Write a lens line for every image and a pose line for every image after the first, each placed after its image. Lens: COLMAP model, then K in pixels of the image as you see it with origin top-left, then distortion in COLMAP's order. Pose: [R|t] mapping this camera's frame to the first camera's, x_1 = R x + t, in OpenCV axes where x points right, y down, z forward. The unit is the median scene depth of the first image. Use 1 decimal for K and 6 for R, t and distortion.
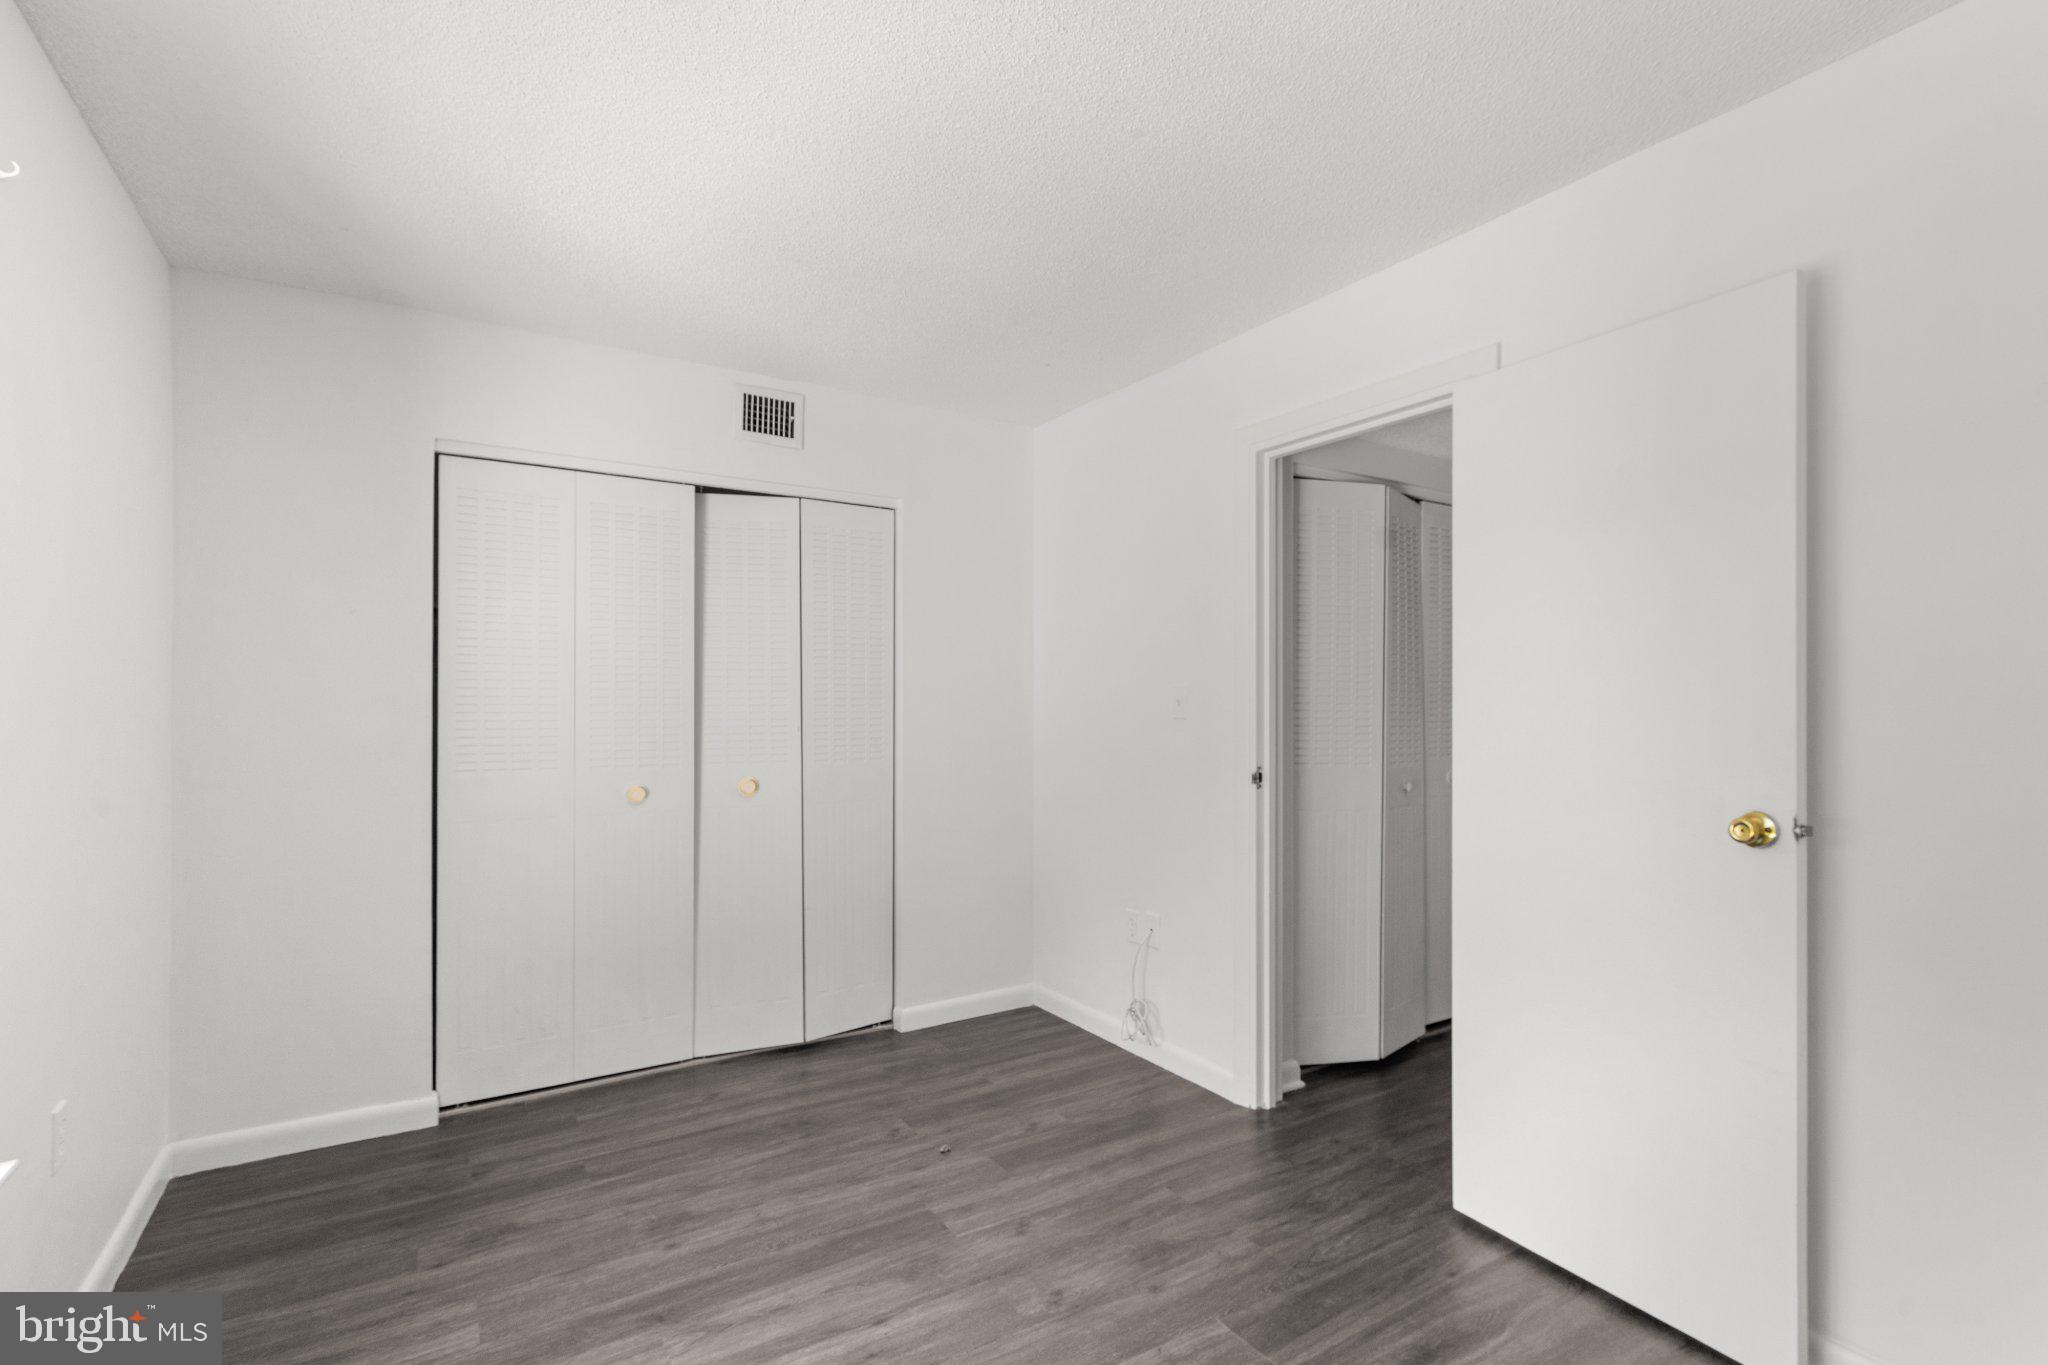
lens RADIAL K [[952.7, 0, 1024.1], [0, 952.7, 697.8], [0, 0, 1]] dist [0.000460, -0.000012]
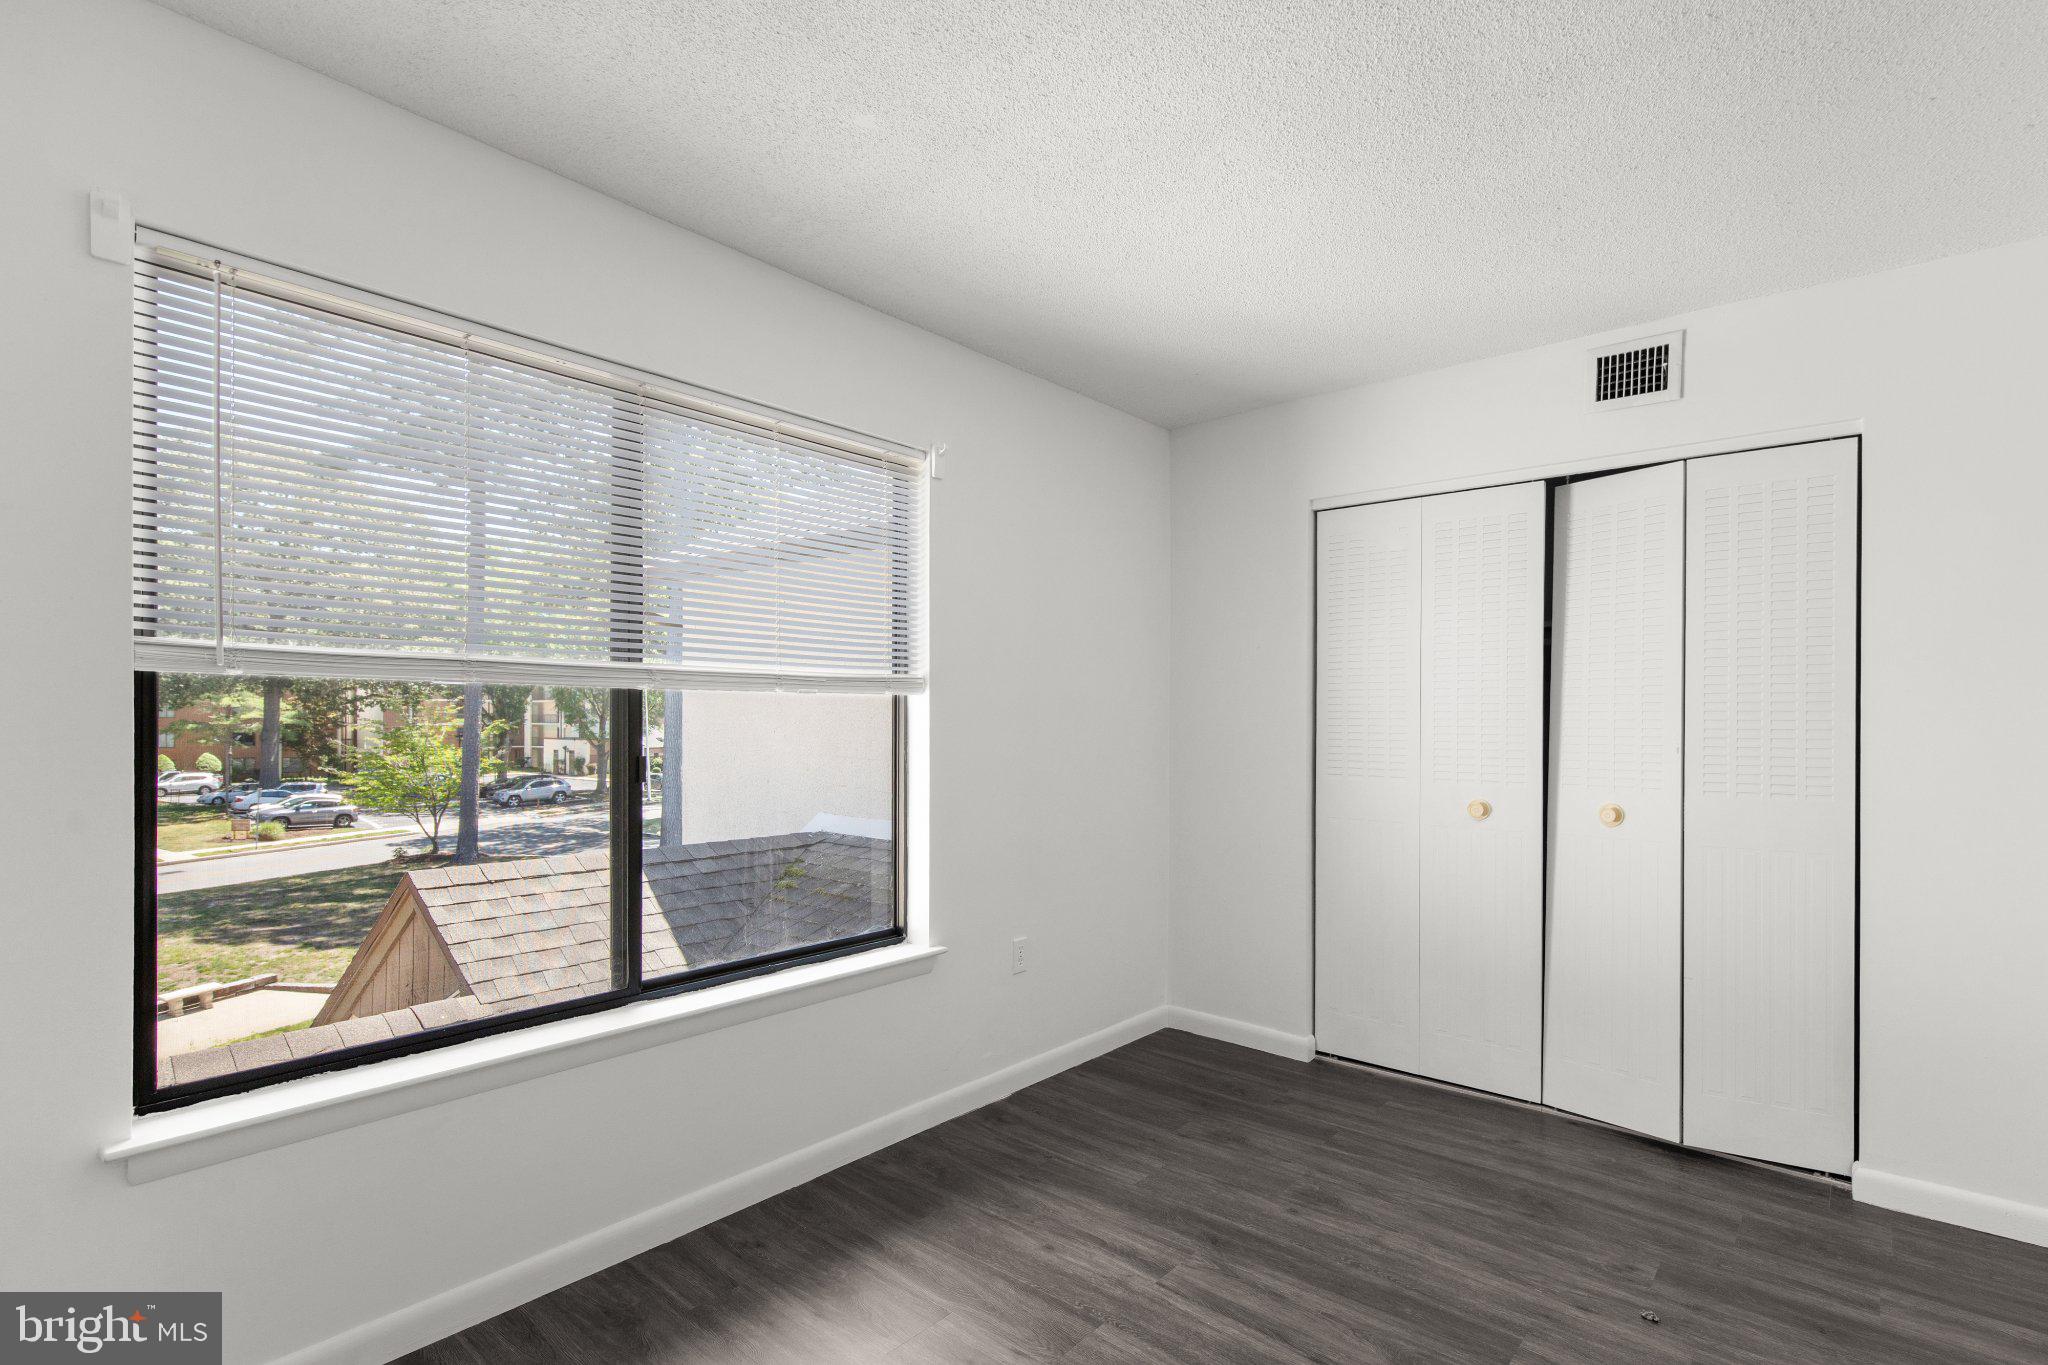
lens RADIAL K [[963.3, 0, 1024.6], [0, 963.3, 743.7], [0, 0, 1]] dist [0.002684, 0.000286]
pose [[0.297757, 0.029871, -0.954174, 0.455028], [0.001210, 0.999498, 0.031668, -0.001828], [0.954641, -0.010584, 0.297571, 0.290525]]
